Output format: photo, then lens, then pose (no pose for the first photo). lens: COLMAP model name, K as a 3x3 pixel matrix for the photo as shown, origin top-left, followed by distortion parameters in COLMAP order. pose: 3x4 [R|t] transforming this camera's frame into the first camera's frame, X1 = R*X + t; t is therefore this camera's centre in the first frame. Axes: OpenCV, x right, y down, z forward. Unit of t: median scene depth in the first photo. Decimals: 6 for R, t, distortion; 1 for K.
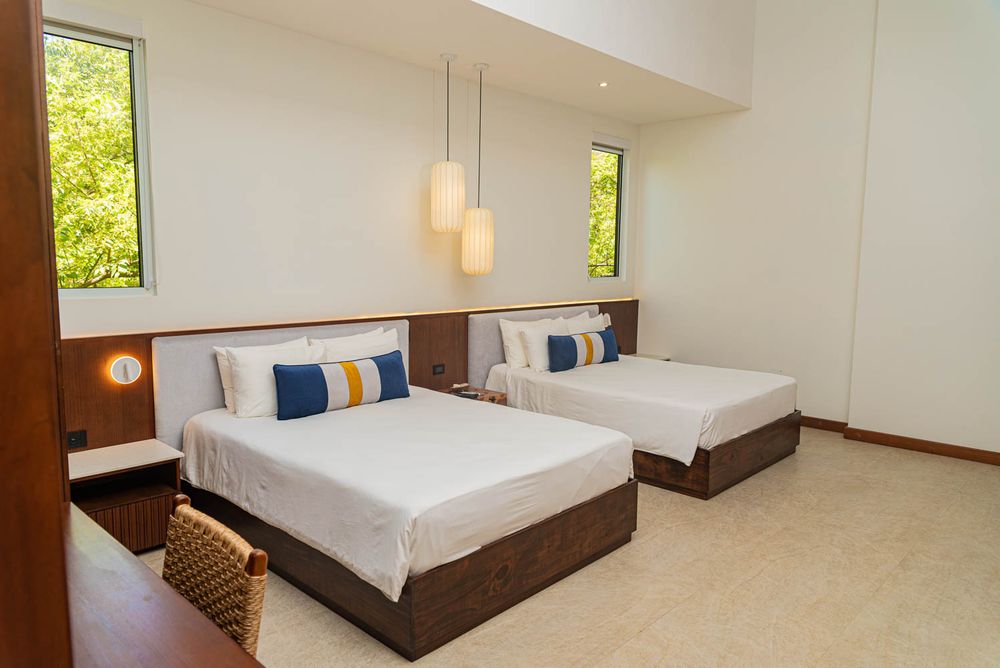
lens RADIAL K [[704.5, 0, 500.0], [0, 704.5, 334.0], [0, 0, 1]] dist [-0.002108, -0.000186]
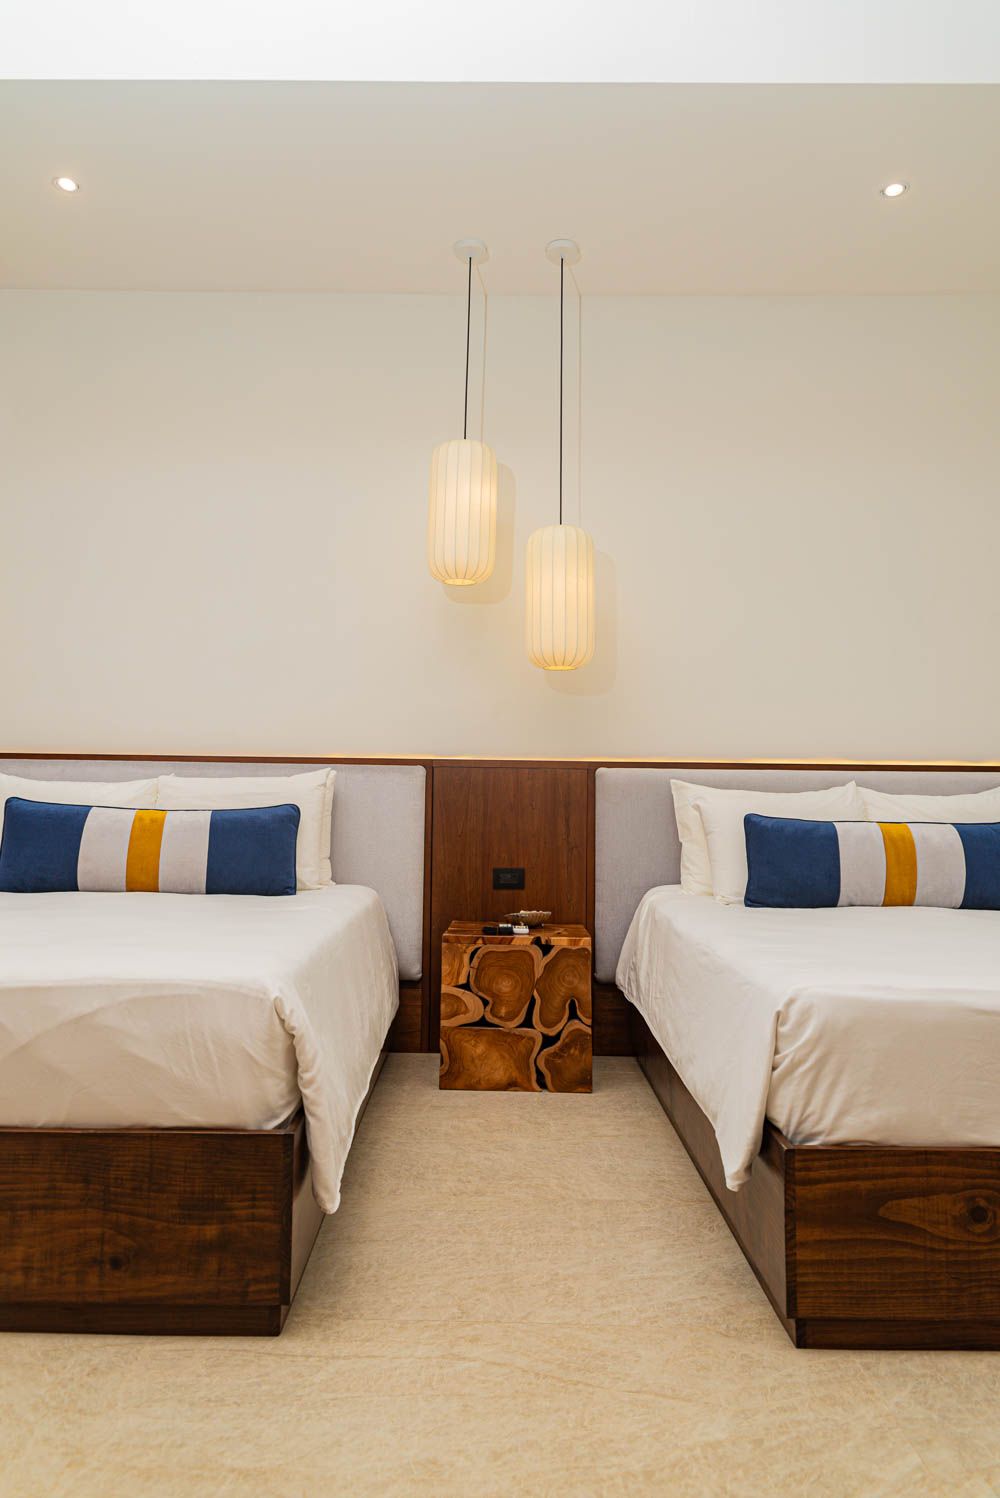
lens RADIAL K [[1055.3, 0, 500.0], [0, 1055.3, 749.0], [0, 0, 1]] dist [-0.002108, -0.000186]
pose [[0.650484, -0.057457, -0.757344, 0.476757], [-0.090084, 0.984260, -0.152045, 0.077170], [0.754159, 0.167128, 0.635069, 0.566330]]
